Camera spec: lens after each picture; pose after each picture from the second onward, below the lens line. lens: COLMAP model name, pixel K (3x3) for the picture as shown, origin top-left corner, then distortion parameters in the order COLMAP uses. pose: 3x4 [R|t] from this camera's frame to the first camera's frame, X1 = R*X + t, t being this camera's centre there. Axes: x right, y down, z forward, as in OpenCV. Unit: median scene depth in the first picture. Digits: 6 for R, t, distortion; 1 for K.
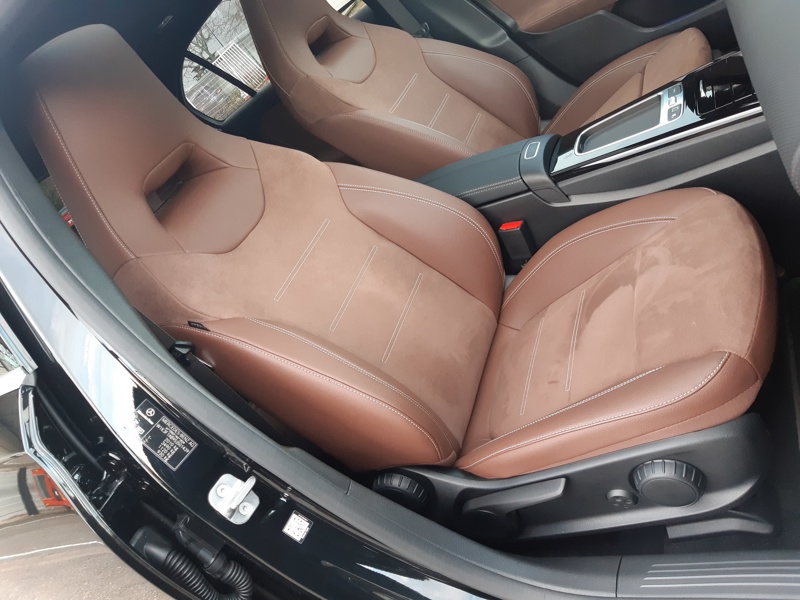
lens RADIAL K [[626.0, 0, 400.0], [0, 626.0, 300.0], [0, 0, 1]] dist [0.060988, -0.097102]
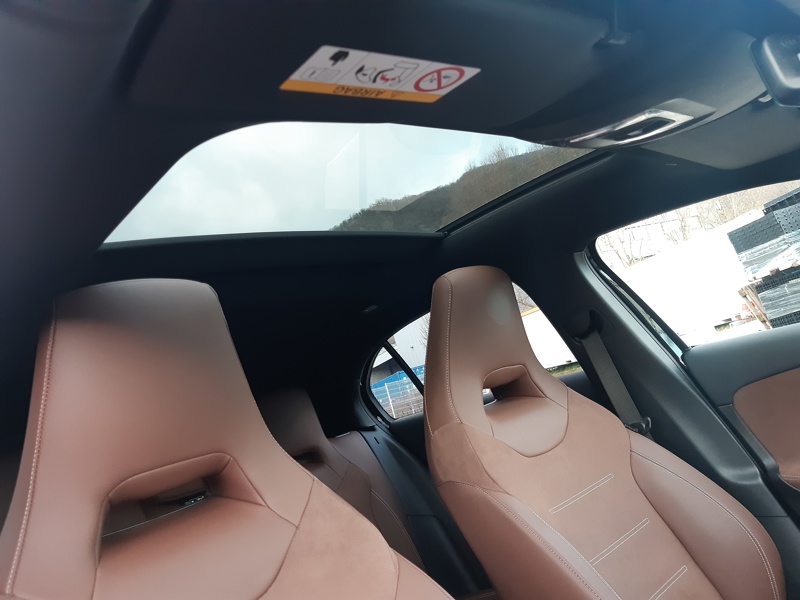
lens RADIAL K [[635.9, 0, 401.9], [0, 635.9, 298.0], [0, 0, 1]] dist [0.105034, -0.179527]
pose [[0.864616, 0.306807, -0.397880, 0.084503], [-0.456424, 0.810675, -0.366719, -0.232662], [0.210040, 0.498673, 0.840957, 0.358229]]
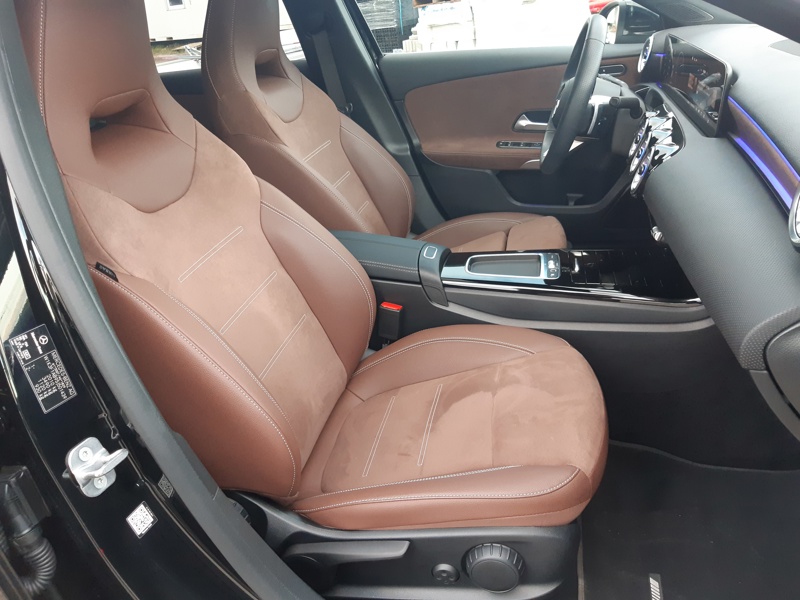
lens RADIAL K [[626.0, 0, 400.0], [0, 626.0, 300.0], [0, 0, 1]] dist [0.060988, -0.097102]
pose [[0.847835, 0.392905, 0.356093, -0.246198], [-0.337750, 0.917839, -0.208560, 0.113607], [-0.408780, 0.056554, 0.910879, 0.009239]]
